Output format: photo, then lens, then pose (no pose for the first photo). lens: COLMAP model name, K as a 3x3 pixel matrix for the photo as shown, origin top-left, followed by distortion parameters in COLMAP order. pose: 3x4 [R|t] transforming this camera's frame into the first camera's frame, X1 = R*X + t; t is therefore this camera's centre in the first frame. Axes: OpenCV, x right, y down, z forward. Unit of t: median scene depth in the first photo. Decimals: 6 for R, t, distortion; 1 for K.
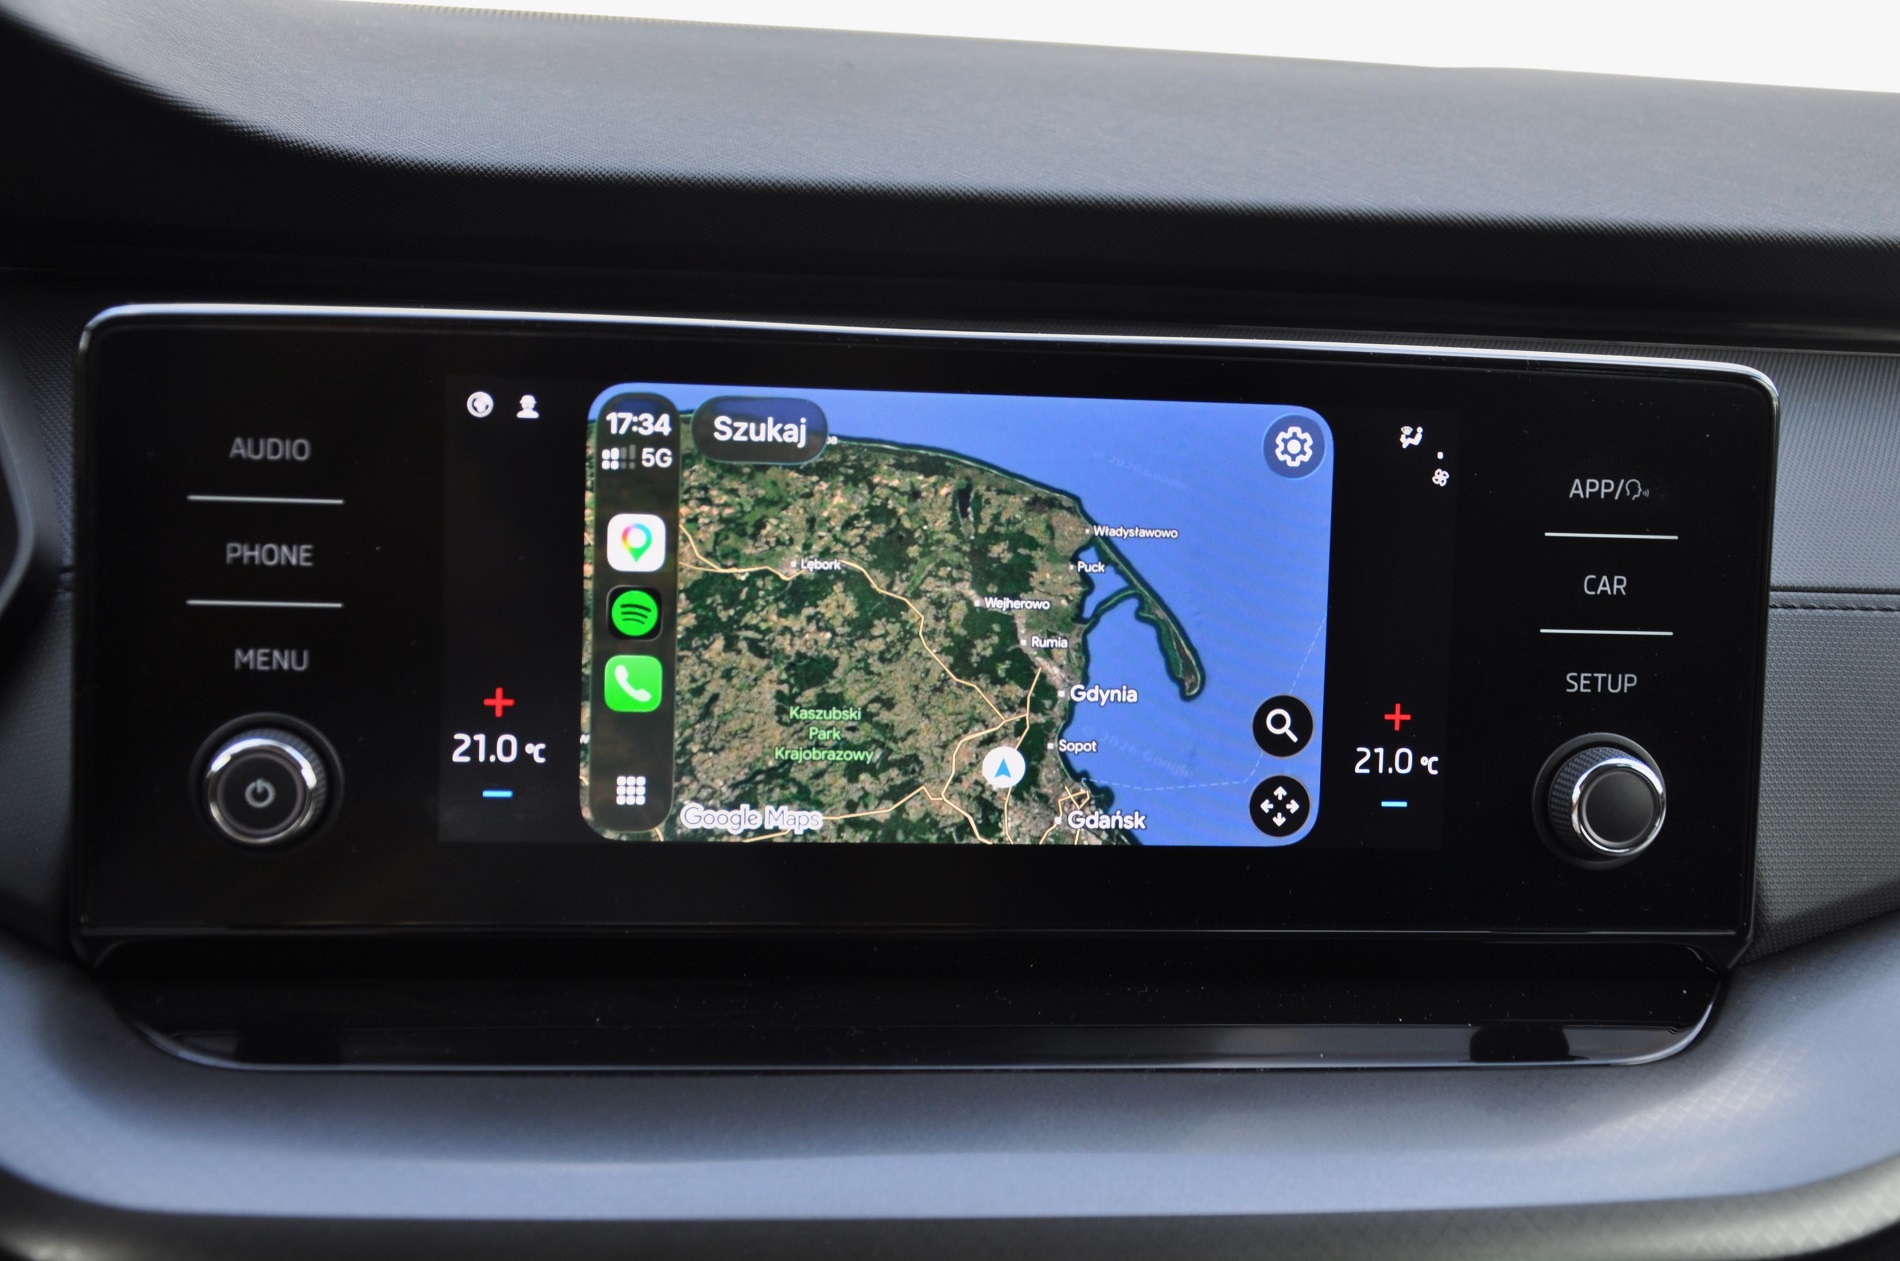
lens RADIAL K [[2649.5, 0, 950.0], [0, 2649.5, 630.5], [0, 0, 1]] dist [0.105041, 0.060128]
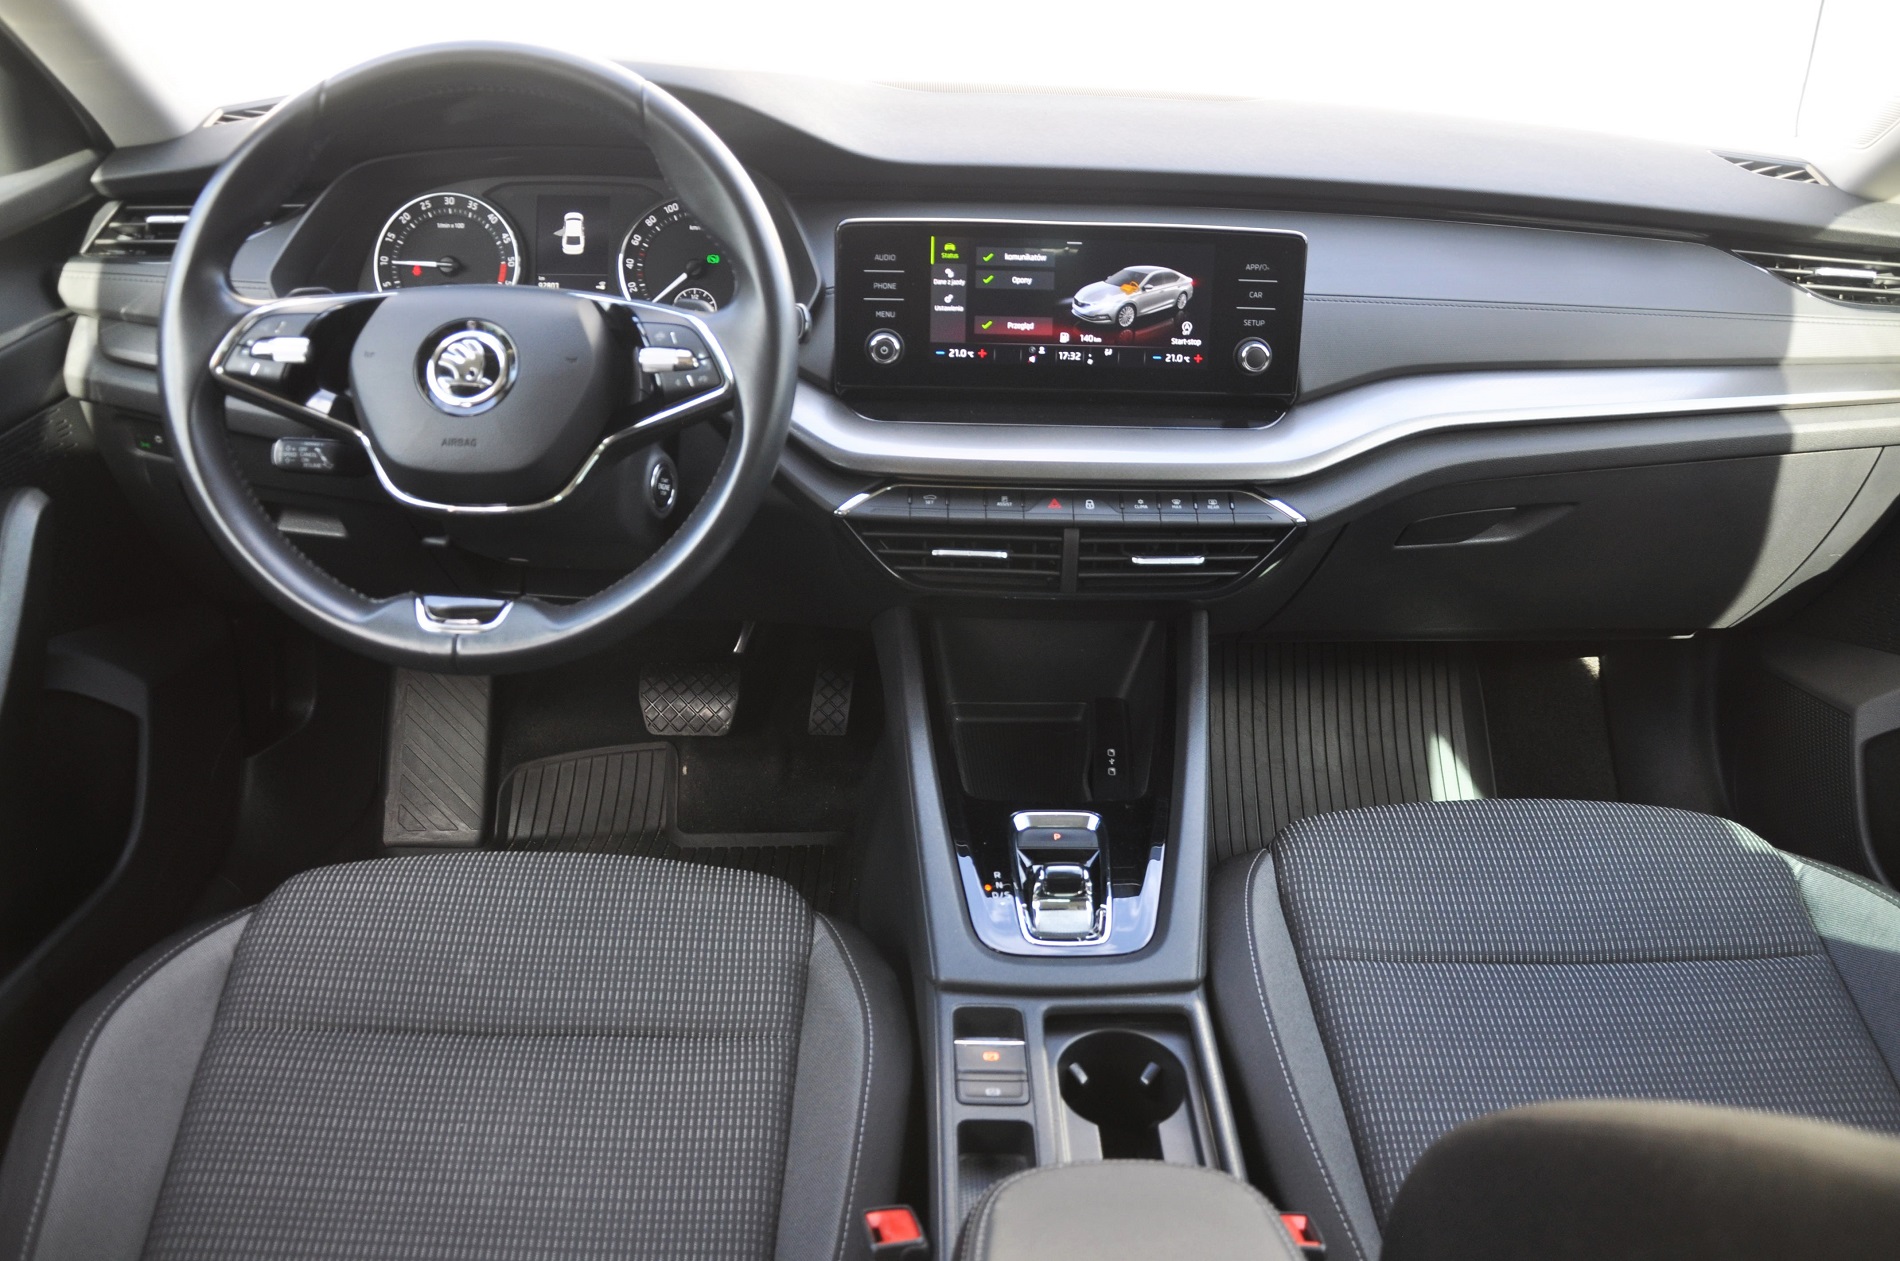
lens RADIAL K [[1531.4, 0, 950.0], [0, 1531.4, 630.5], [0, 0, 1]] dist [-0.151500, 0.091599]
pose [[0.993641, 0.027510, -0.109179, 0.079684], [-0.000205, 0.970130, 0.242586, -0.076031], [0.112592, -0.241021, 0.963967, -1.146590]]
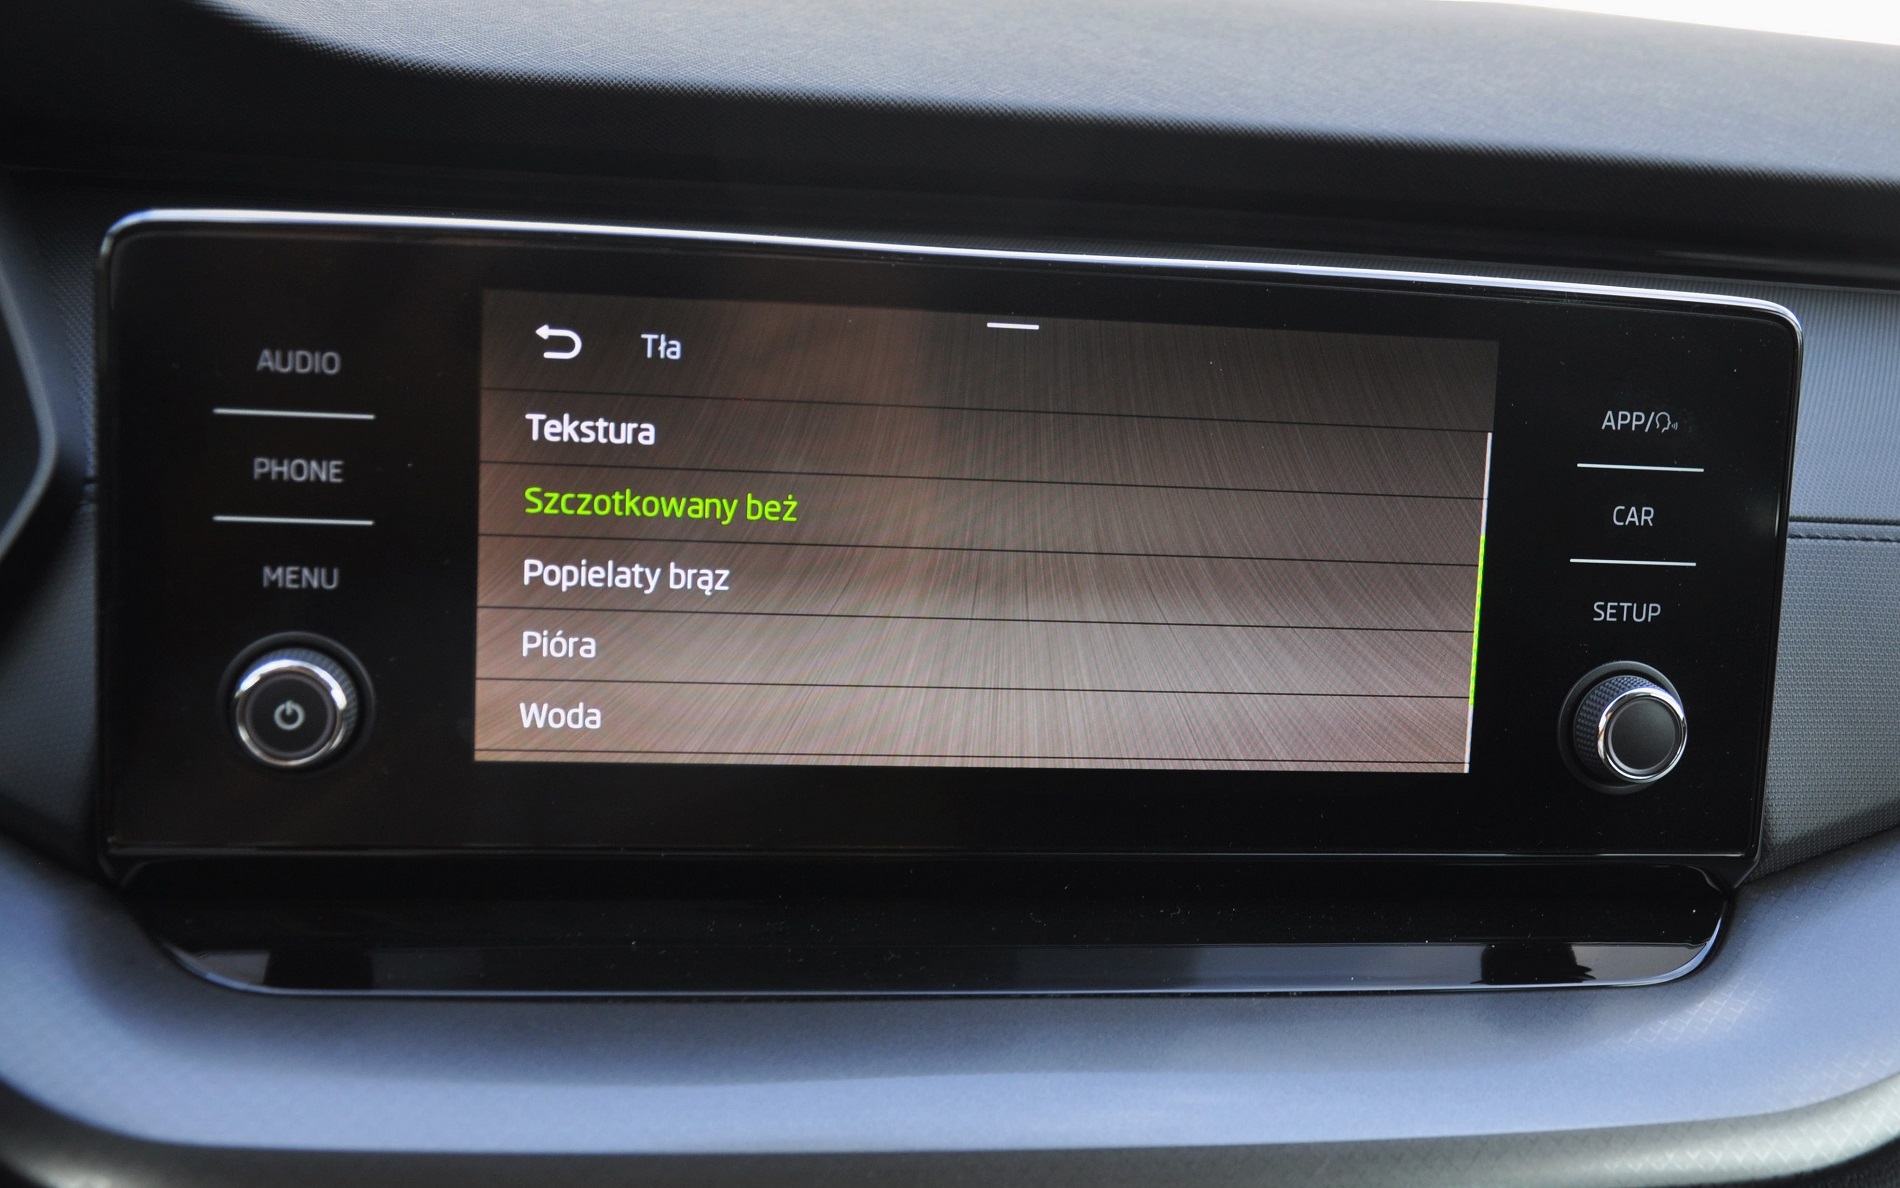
lens RADIAL K [[2359.1, 0, 1034.5], [0, 2359.1, 625.0], [0, 0, 1]] dist [0.012104, 0.034471]
pose [[0.998544, 0.011055, 0.052805, -0.031063], [-0.013767, 0.998590, 0.051263, -0.019828], [-0.052163, -0.051916, 0.997288, 0.120750]]
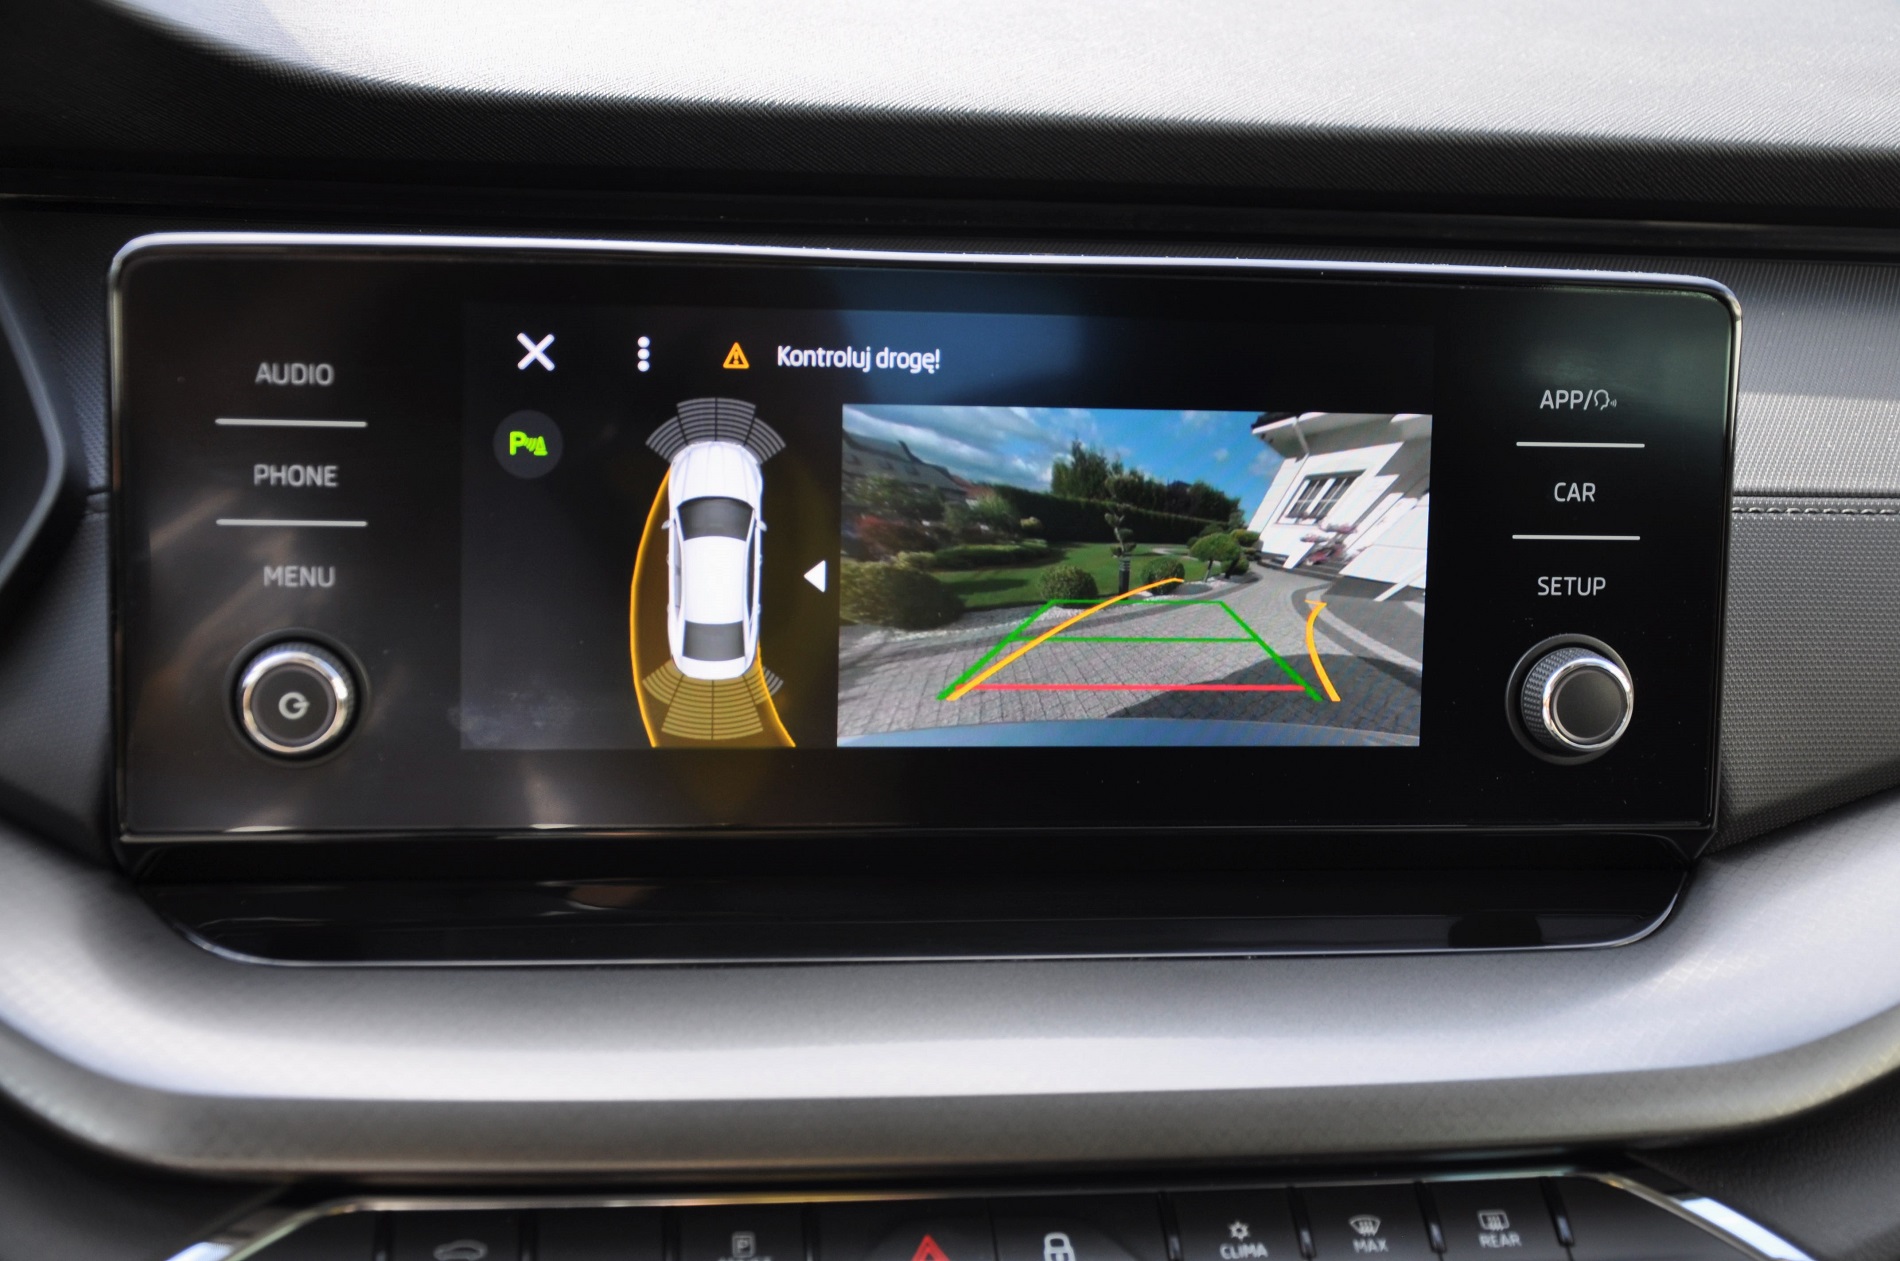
lens RADIAL K [[2872.0, 0, 950.0], [0, 2872.0, 630.5], [0, 0, 1]] dist [0.150737, -0.014343]
pose [[0.999766, -0.011192, 0.018492, -0.021182], [0.010704, 0.999598, 0.026263, 0.005017], [-0.018779, -0.026059, 0.999484, -0.134956]]
